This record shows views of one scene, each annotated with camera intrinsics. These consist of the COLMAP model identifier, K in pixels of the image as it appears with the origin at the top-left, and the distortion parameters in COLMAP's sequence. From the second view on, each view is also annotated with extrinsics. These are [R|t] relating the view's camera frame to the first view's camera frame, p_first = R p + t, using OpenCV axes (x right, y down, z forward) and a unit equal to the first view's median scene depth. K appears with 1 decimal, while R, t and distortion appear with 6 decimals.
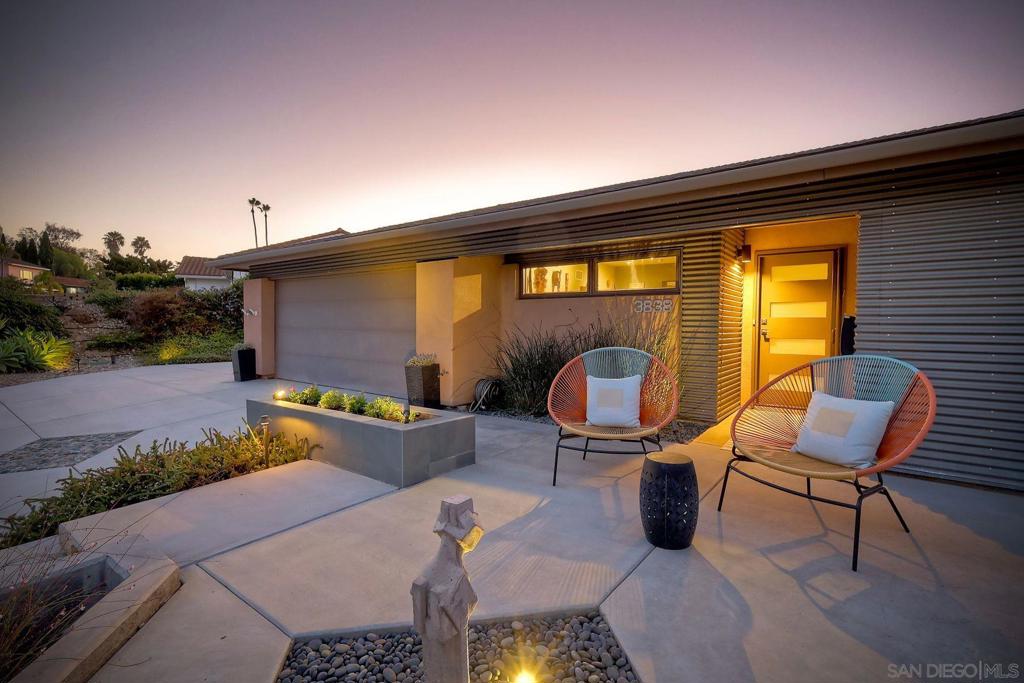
lens RADIAL K [[467.4, 0, 539.9], [0, 467.4, 337.0], [0, 0, 1]] dist [0.025950, -0.000788]
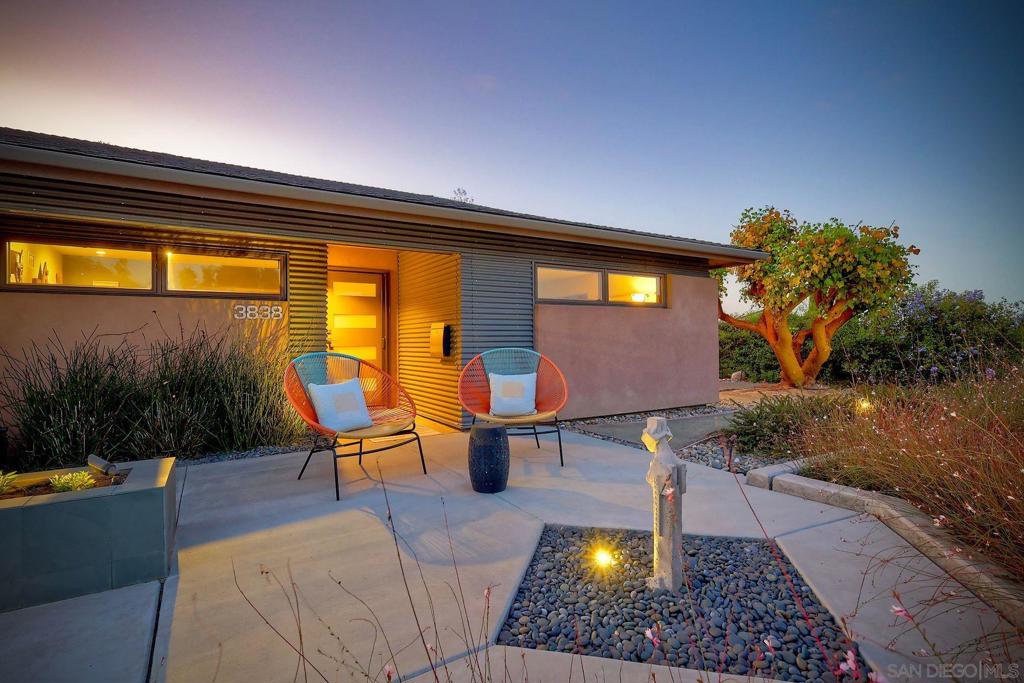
lens RADIAL K [[494.3, 0, 512.1], [0, 494.3, 336.6], [0, 0, 1]] dist [0.002455, 0.002103]
pose [[0.395936, -0.000168, 0.918278, -0.436924], [0.043609, 0.998875, -0.018620, 0.019471], [-0.917242, 0.047417, 0.395498, 0.177858]]
